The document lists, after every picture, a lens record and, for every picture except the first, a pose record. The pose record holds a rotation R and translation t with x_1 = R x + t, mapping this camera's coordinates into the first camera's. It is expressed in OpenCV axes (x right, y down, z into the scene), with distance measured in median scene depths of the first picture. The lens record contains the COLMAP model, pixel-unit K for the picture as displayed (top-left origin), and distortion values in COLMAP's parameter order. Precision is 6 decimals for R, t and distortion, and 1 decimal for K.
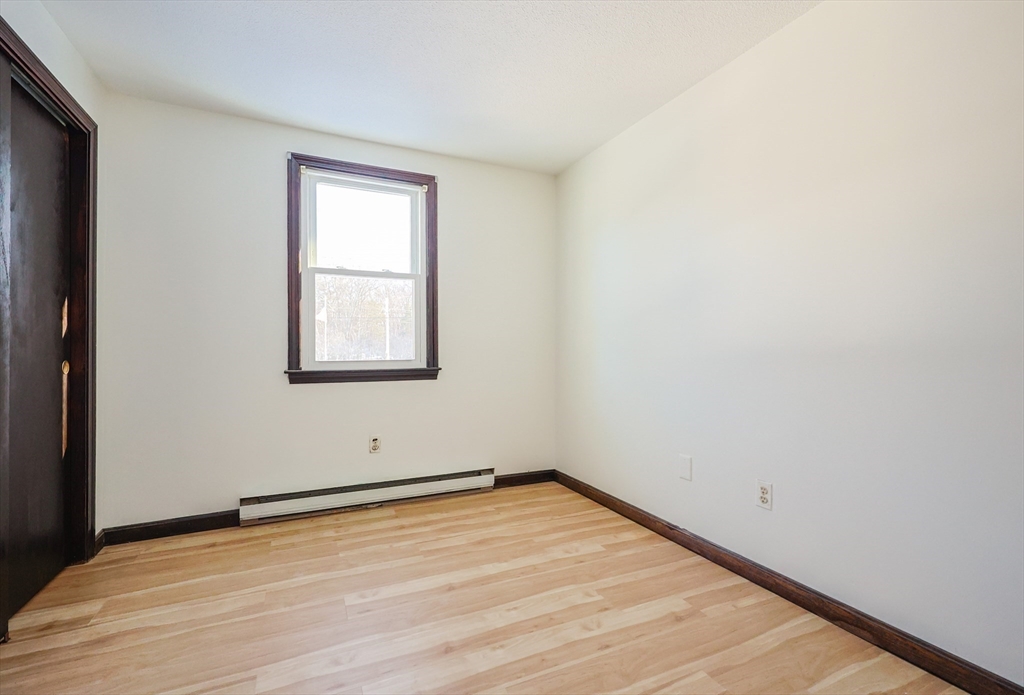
lens RADIAL K [[453.0, 0, 512.0], [0, 453.0, 347.5], [0, 0, 1]] dist [-0.000614, 0.000312]
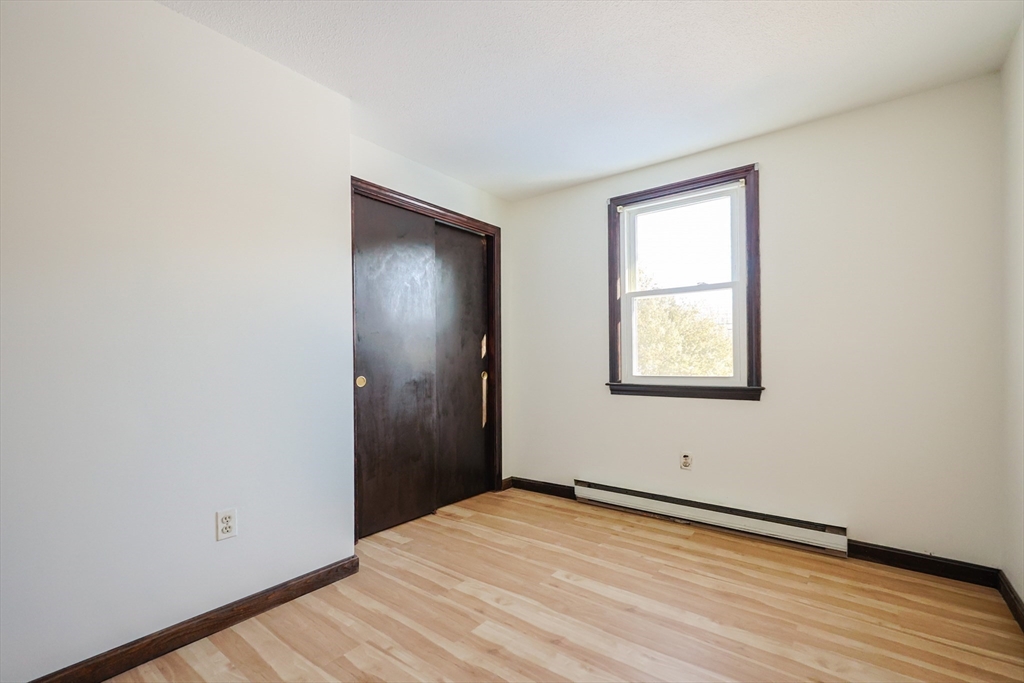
lens RADIAL K [[452.7, 0, 511.4], [0, 452.7, 361.9], [0, 0, 1]] dist [-0.000614, -0.000091]
pose [[0.455157, 0.001730, -0.890409, 0.449829], [0.006552, 0.999965, 0.005292, -0.012519], [0.890387, -0.008243, 0.455130, 0.230622]]
